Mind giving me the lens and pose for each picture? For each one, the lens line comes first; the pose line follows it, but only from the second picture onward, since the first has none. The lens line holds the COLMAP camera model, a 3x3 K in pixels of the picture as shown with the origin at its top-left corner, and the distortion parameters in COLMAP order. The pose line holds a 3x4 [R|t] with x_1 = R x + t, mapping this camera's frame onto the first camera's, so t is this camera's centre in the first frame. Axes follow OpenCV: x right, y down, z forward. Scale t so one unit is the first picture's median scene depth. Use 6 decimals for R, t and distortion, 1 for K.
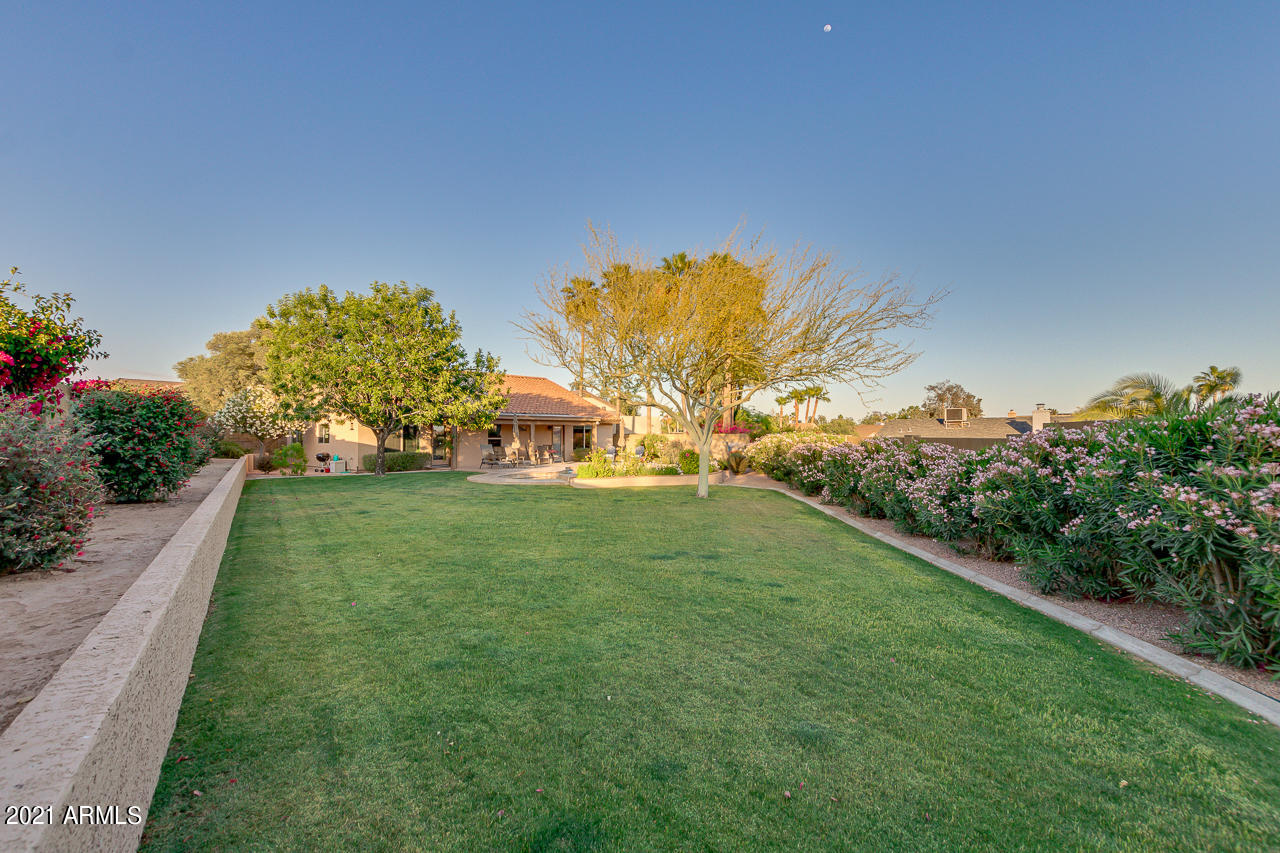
lens RADIAL K [[586.3, 0, 643.0], [0, 586.3, 426.2], [0, 0, 1]] dist [0.001982, -0.001631]
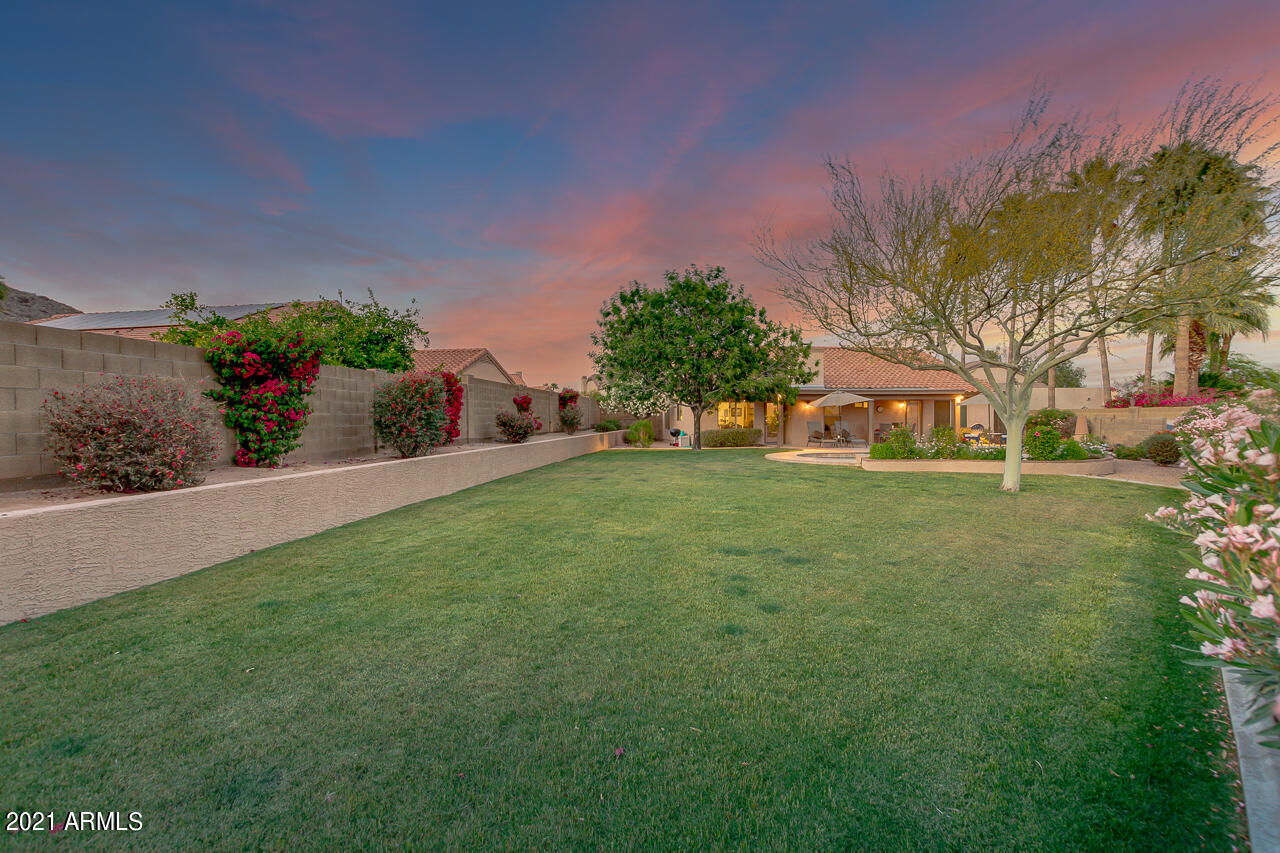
lens RADIAL K [[586.3, 0, 643.0], [0, 586.3, 426.2], [0, 0, 1]] dist [0.001982, -0.001631]
pose [[0.763153, 0.004296, -0.646203, 0.502961], [0.017048, 0.999496, 0.026777, 0.031191], [0.645993, -0.031451, 0.762695, 0.351549]]
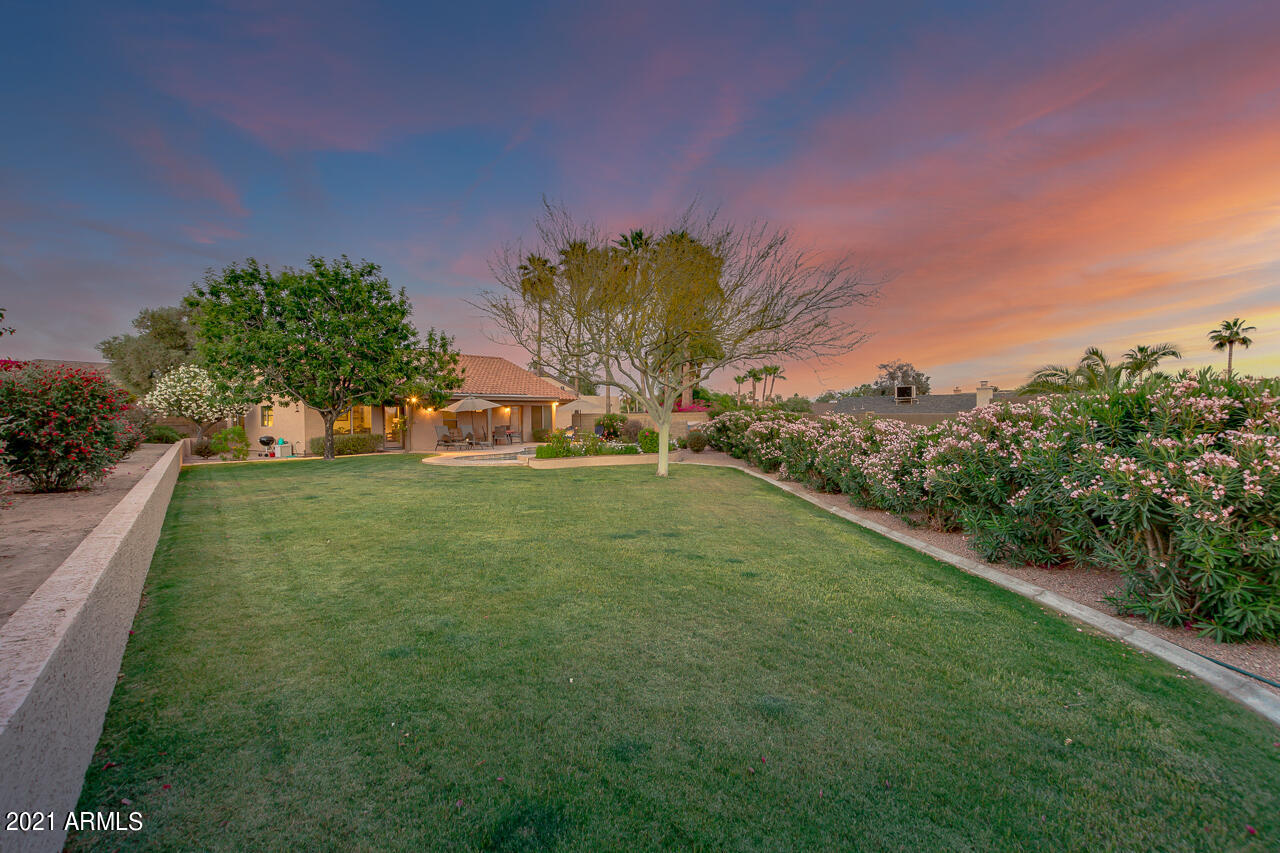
lens RADIAL K [[586.3, 0, 643.0], [0, 586.3, 426.2], [0, 0, 1]] dist [0.001982, -0.001631]
pose [[0.997531, -0.011385, 0.069302, -0.000999], [0.008988, 0.999354, 0.034794, 0.003847], [-0.069654, -0.034086, 0.996989, 0.020848]]
